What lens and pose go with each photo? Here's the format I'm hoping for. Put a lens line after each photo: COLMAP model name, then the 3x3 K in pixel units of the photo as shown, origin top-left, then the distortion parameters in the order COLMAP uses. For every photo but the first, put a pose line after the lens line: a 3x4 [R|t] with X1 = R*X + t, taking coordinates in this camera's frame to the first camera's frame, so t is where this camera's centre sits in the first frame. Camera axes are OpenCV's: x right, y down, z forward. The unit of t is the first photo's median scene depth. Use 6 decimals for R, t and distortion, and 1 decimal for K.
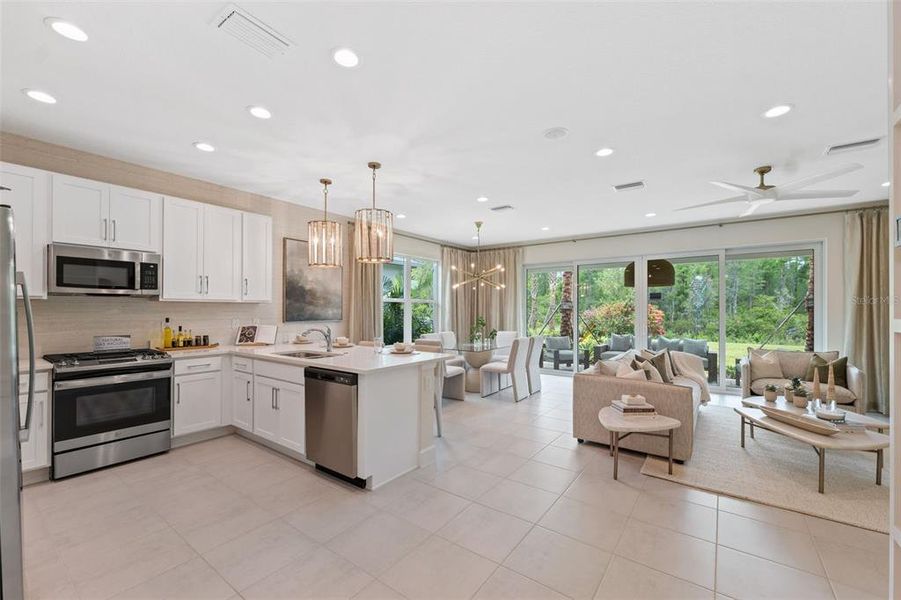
lens RADIAL K [[367.8, 0, 448.0], [0, 367.8, 307.4], [0, 0, 1]] dist [-0.000462, 0.000023]
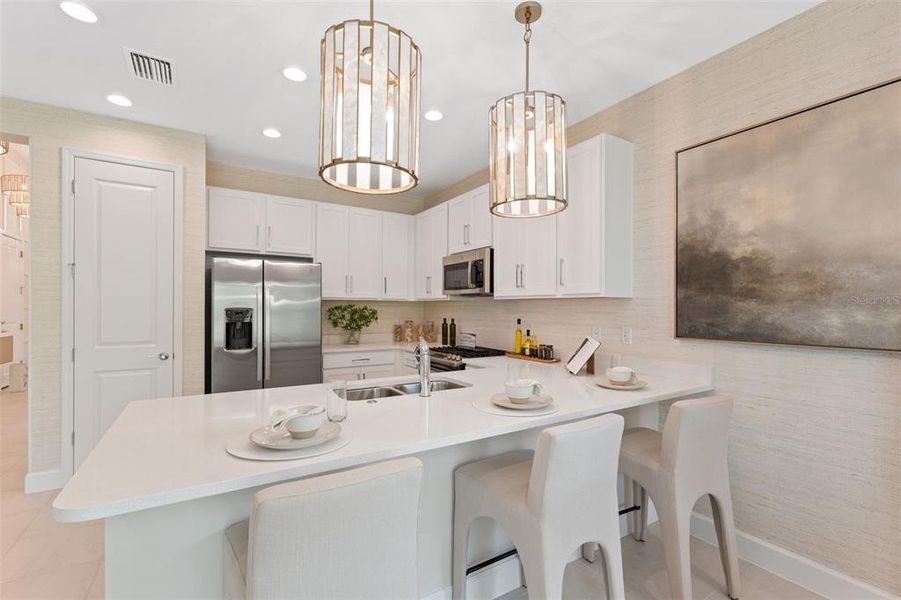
lens RADIAL K [[394.6, 0, 449.2], [0, 394.6, 307.5], [0, 0, 1]] dist [-0.001137, -0.000185]
pose [[-0.367379, -0.004106, -0.930062, 0.128312], [-0.002185, 0.999991, -0.003551, 0.005311], [0.930069, 0.000728, -0.367385, 1.068431]]
